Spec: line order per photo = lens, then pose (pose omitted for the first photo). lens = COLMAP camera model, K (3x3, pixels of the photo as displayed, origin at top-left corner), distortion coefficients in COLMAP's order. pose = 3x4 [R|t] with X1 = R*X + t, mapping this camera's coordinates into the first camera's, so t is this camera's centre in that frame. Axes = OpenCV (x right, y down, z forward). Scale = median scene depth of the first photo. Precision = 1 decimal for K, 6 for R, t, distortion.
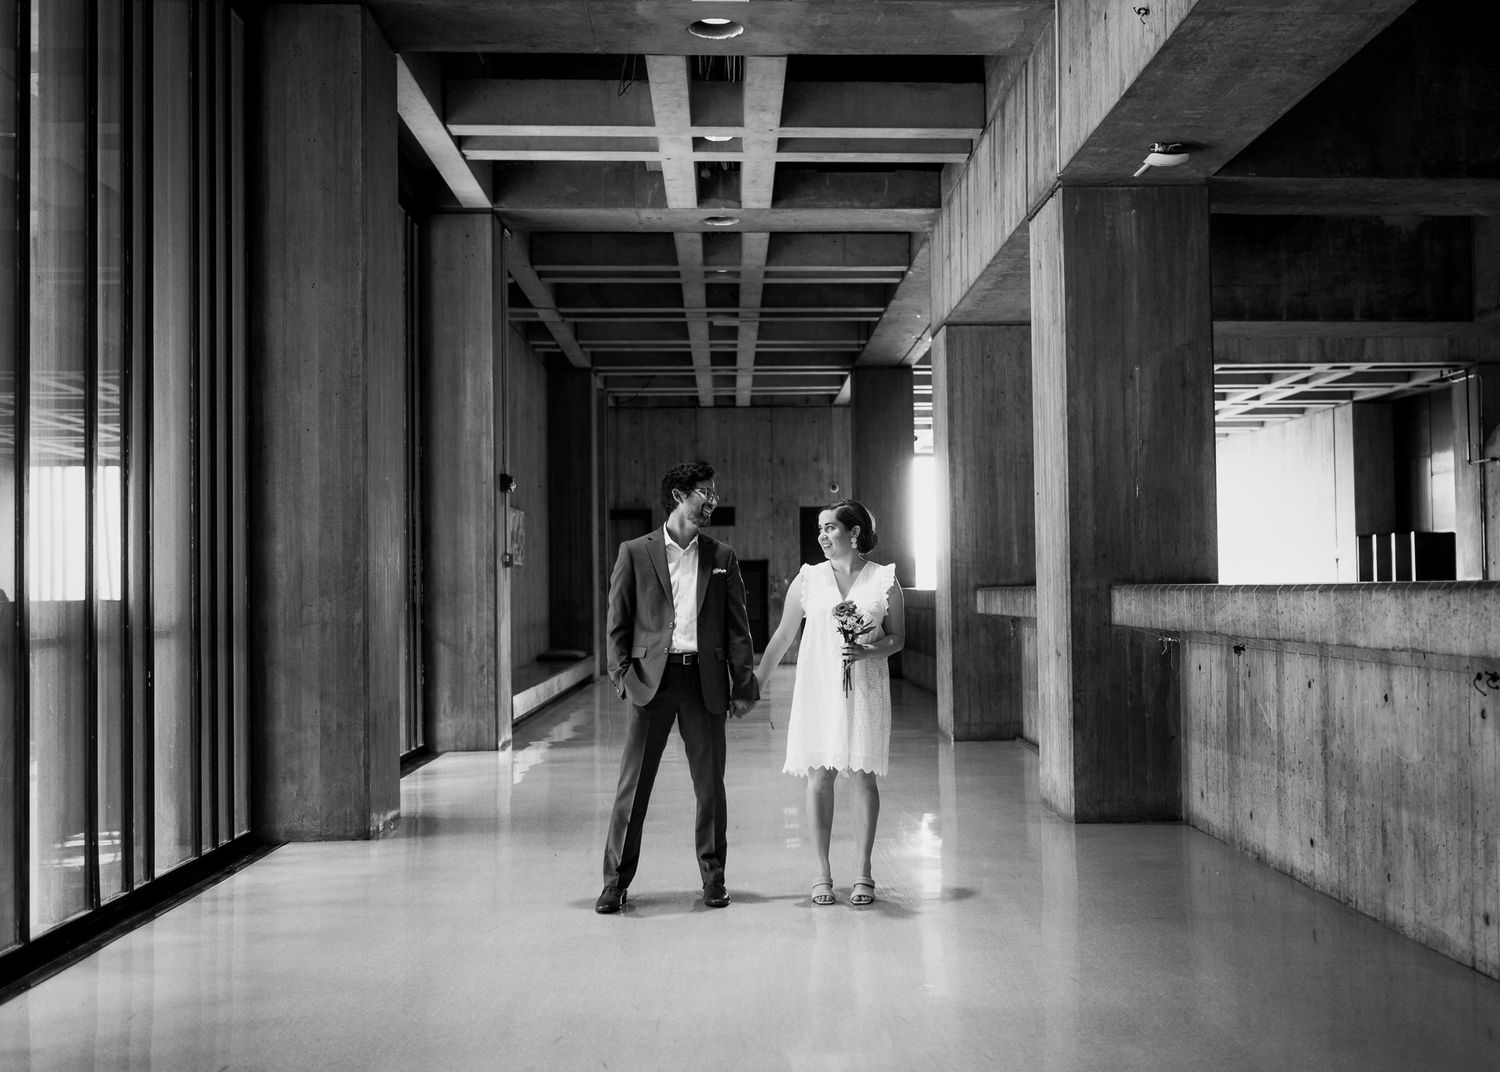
lens RADIAL K [[1954.4, 0, 754.8], [0, 1954.4, 542.6], [0, 0, 1]] dist [-0.008920, 0.037179]
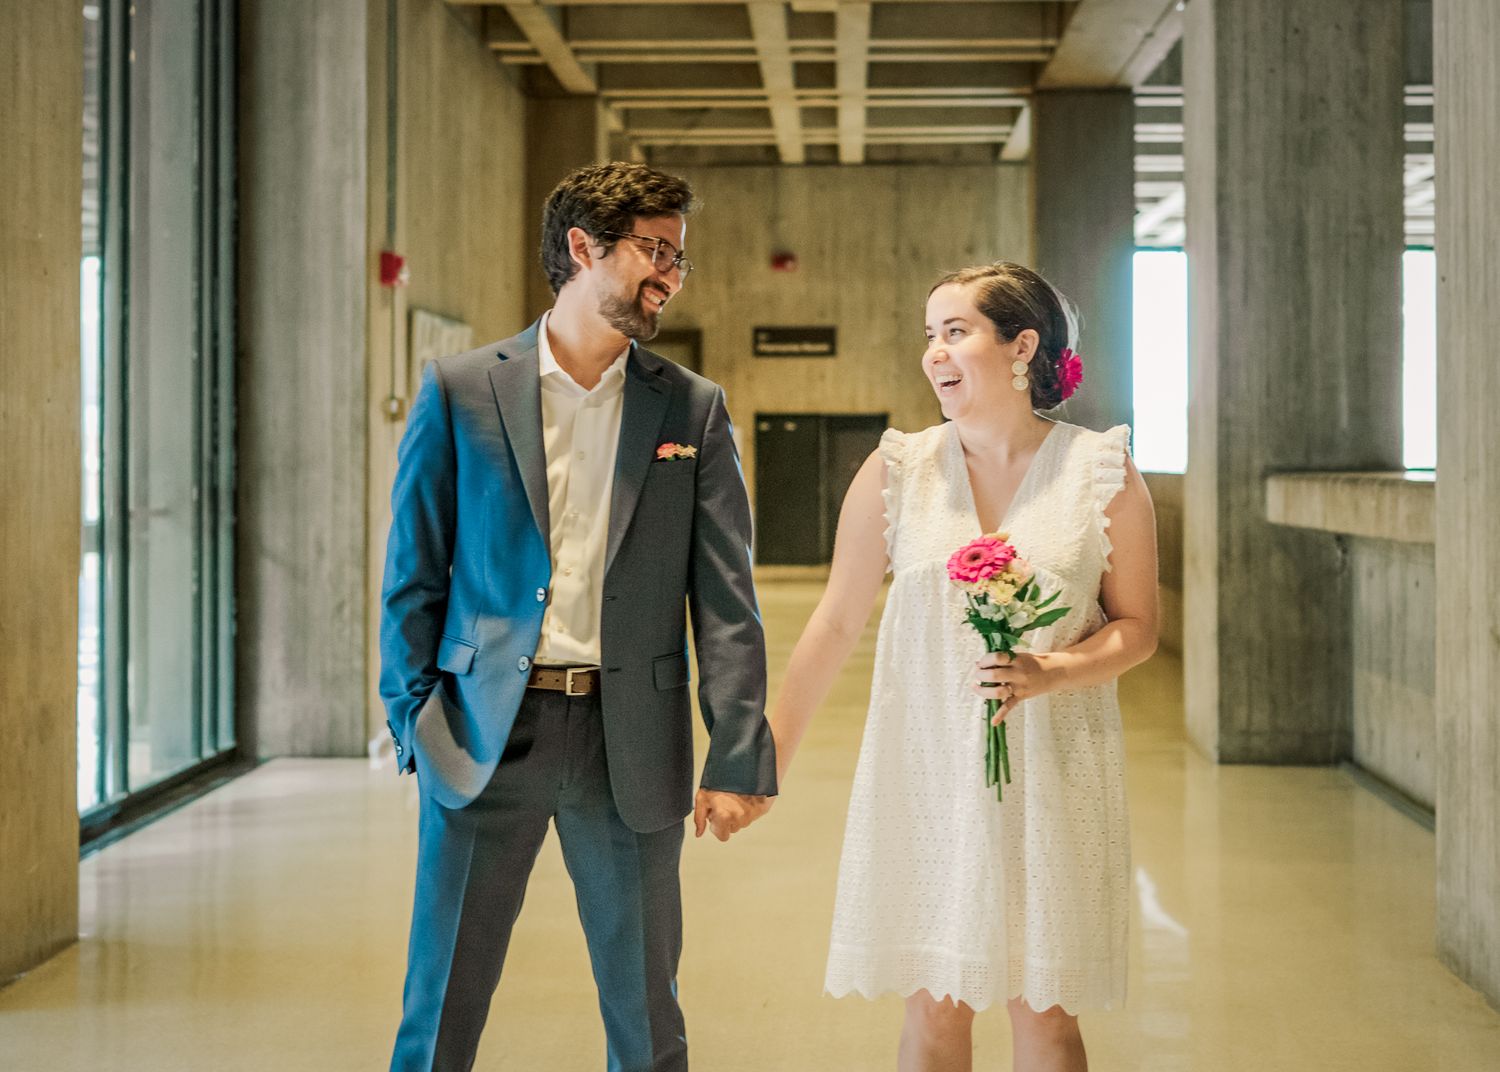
lens RADIAL K [[2488.4, 0, 670.7], [0, 2488.4, 426.8], [0, 0, 1]] dist [-0.025604, 0.113285]
pose [[0.995685, 0.012824, -0.091911, 0.015332], [-0.011336, 0.999796, 0.016700, 0.001332], [0.092107, -0.015586, 0.995627, 0.320488]]
